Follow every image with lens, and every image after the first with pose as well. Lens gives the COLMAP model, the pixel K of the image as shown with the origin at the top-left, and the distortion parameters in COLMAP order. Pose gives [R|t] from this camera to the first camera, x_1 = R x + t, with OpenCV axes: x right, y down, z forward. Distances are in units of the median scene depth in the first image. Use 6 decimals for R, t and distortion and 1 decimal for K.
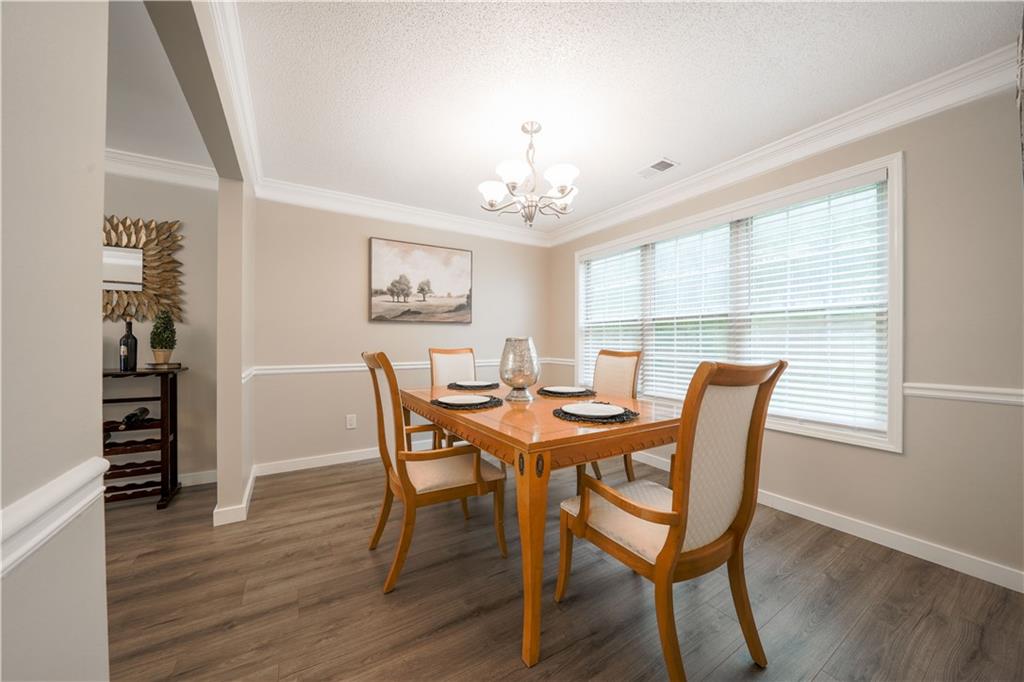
lens RADIAL K [[361.4, 0, 511.2], [0, 361.4, 340.3], [0, 0, 1]] dist [-0.000411, -0.000032]
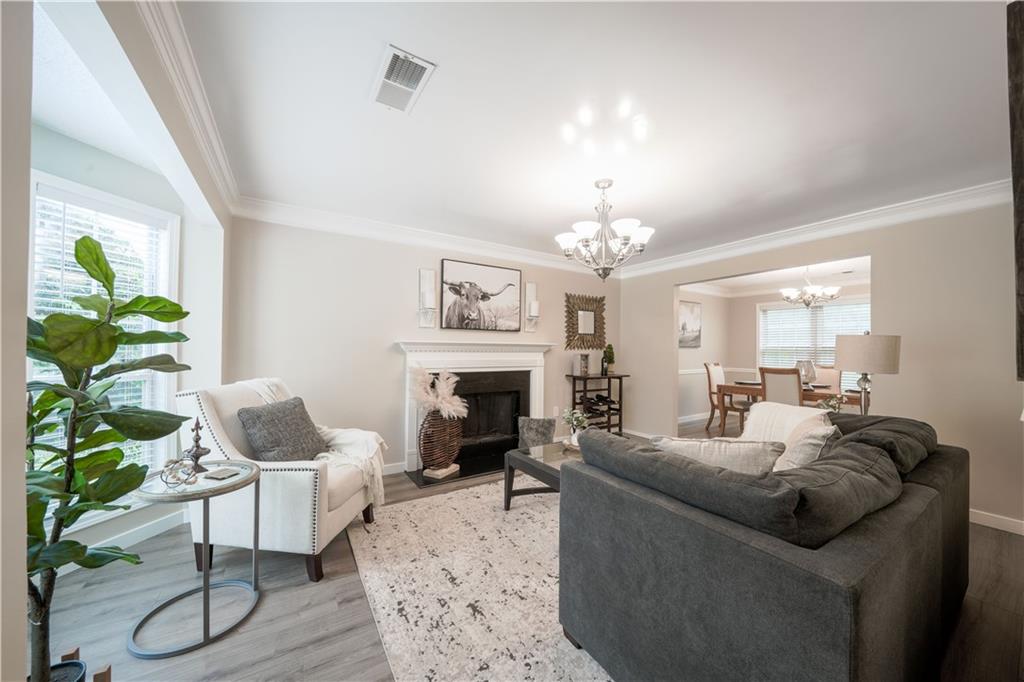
lens RADIAL K [[361.4, 0, 511.6], [0, 361.4, 347.3], [0, 0, 1]] dist [-0.000411, -0.000032]
pose [[0.999741, 0.014315, 0.017695, -0.928996], [-0.014174, 0.999867, -0.008047, -0.023587], [-0.017808, 0.007795, 0.999811, -0.569274]]
